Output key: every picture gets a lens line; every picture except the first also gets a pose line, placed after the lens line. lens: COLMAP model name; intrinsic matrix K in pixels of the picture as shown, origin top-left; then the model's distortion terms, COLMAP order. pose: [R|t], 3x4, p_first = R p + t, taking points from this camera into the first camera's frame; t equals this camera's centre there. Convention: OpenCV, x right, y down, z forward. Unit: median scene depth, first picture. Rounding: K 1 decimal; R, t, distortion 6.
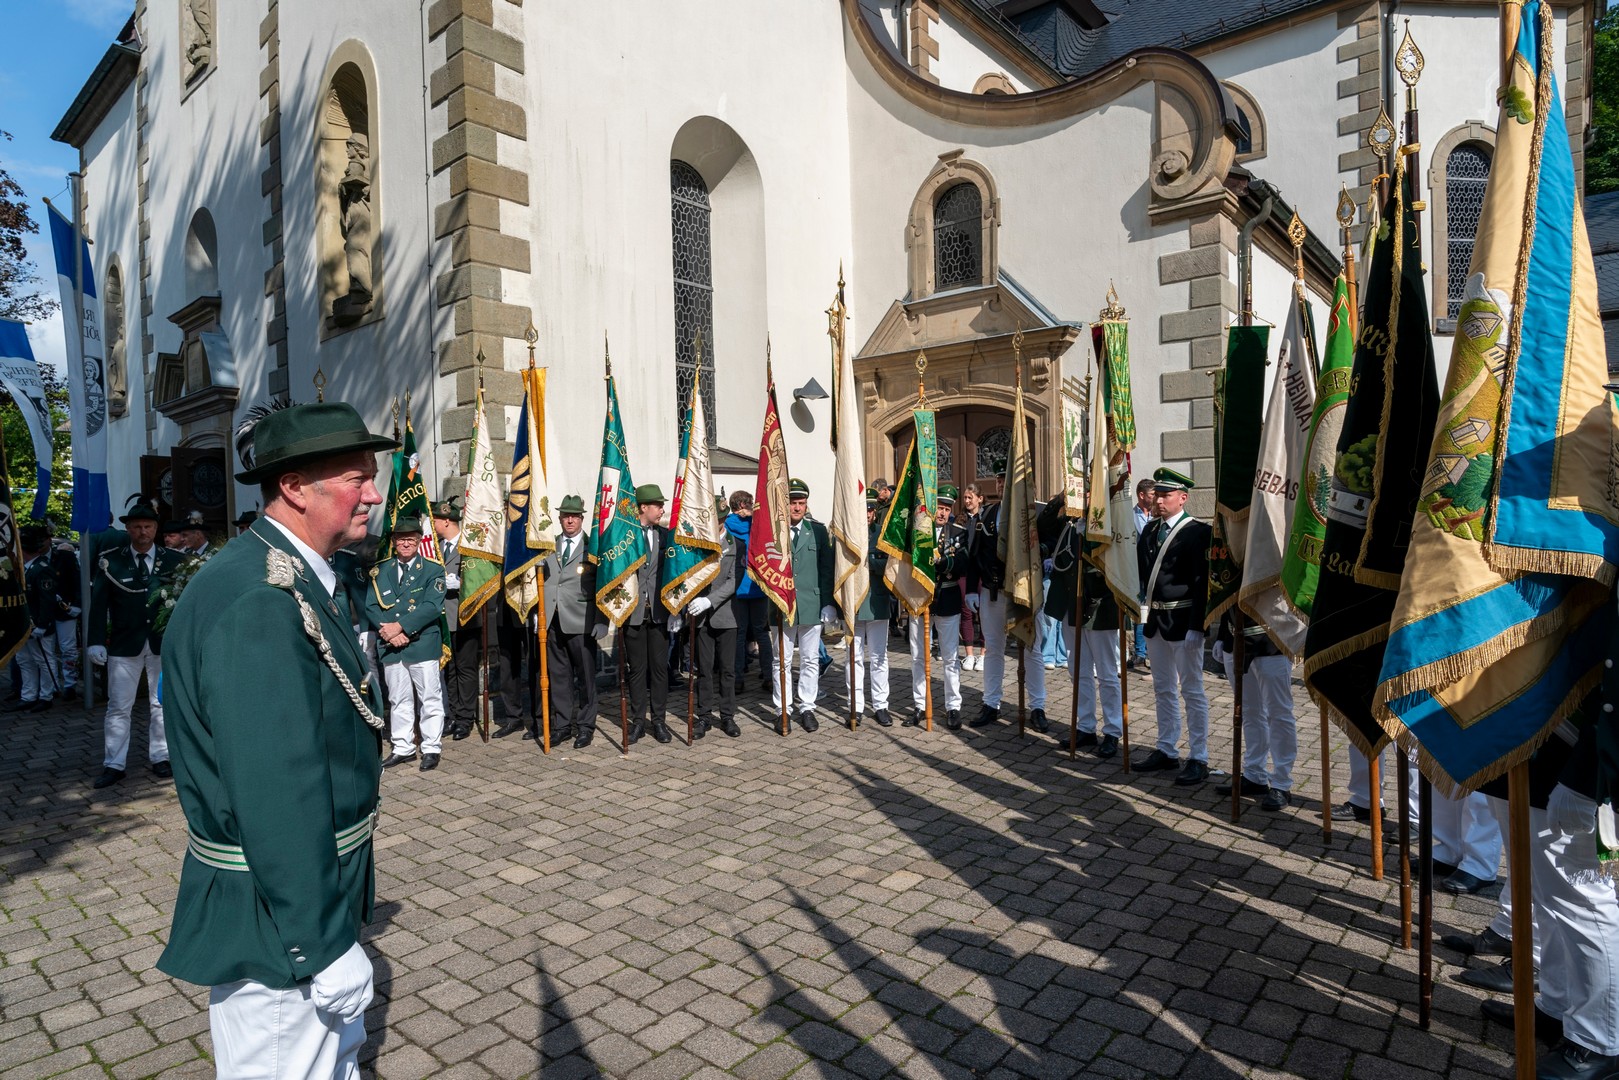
lens RADIAL K [[886.6, 0, 805.5], [0, 886.6, 550.2], [0, 0, 1]] dist [-0.018357, 0.001699]
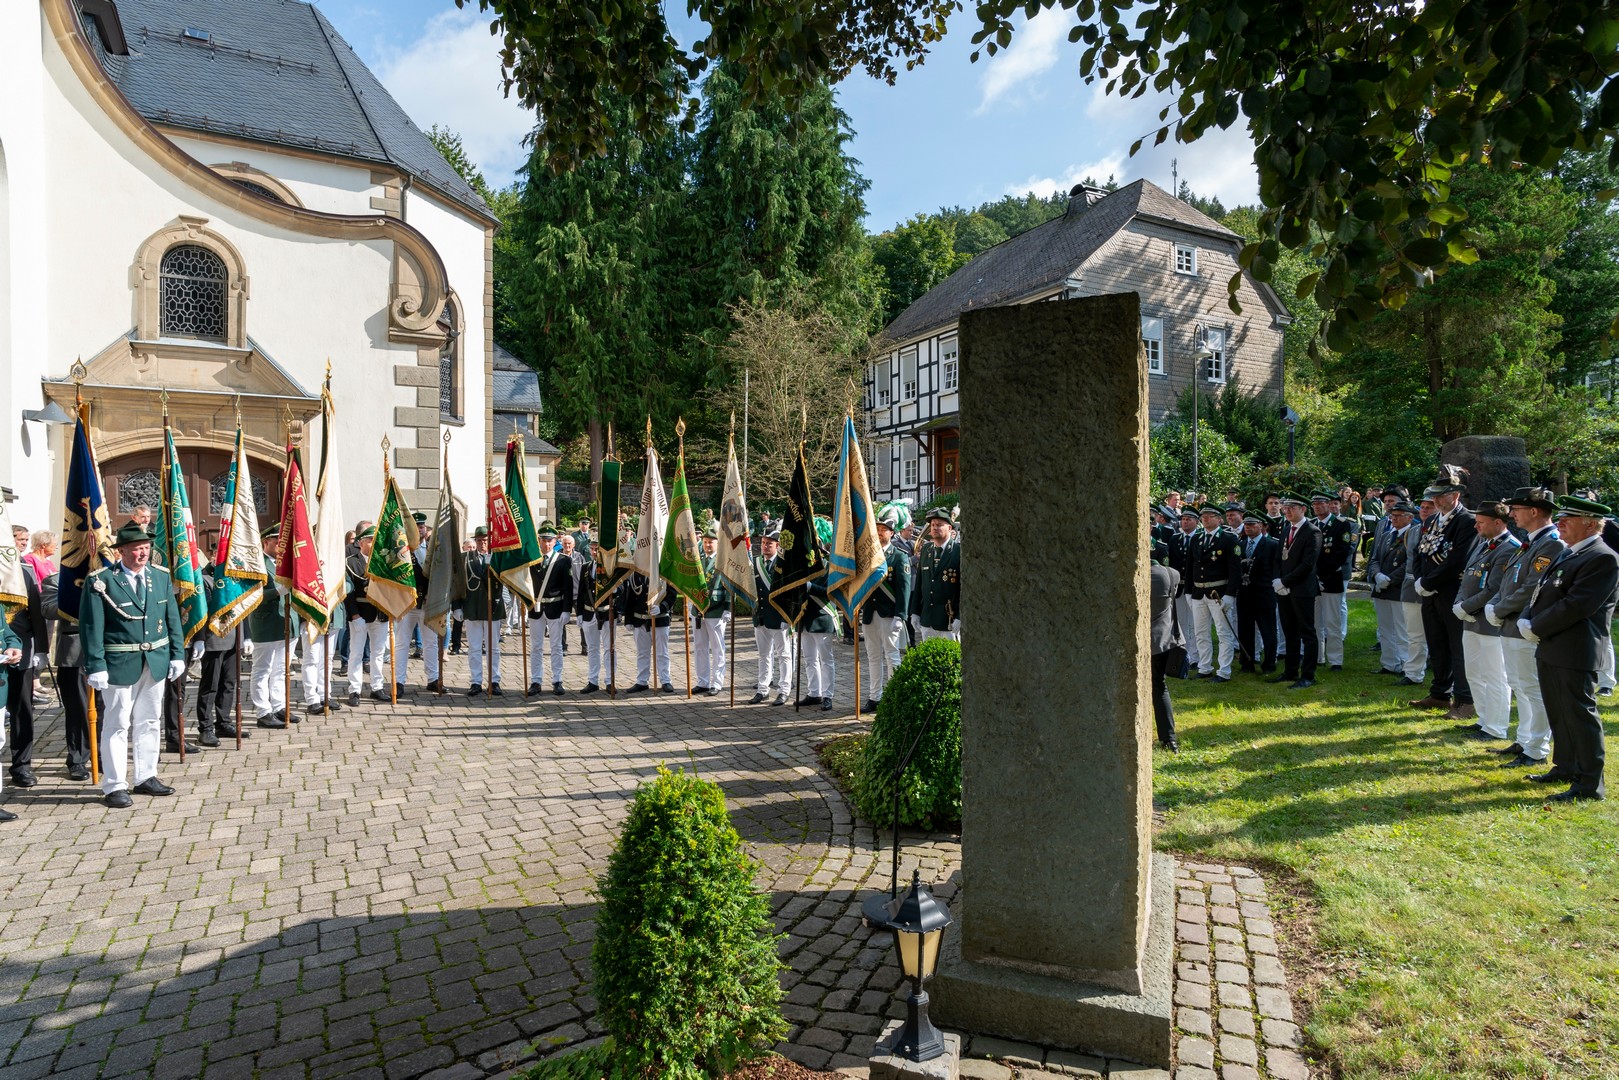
lens RADIAL K [[886.6, 0, 804.1], [0, 886.6, 540.2], [0, 0, 1]] dist [-0.018357, 0.001699]
pose [[0.323242, 0.009087, 0.946273, -0.753877], [0.030196, 0.999346, -0.019911, -0.005919], [-0.945834, 0.035009, 0.322757, -0.065907]]
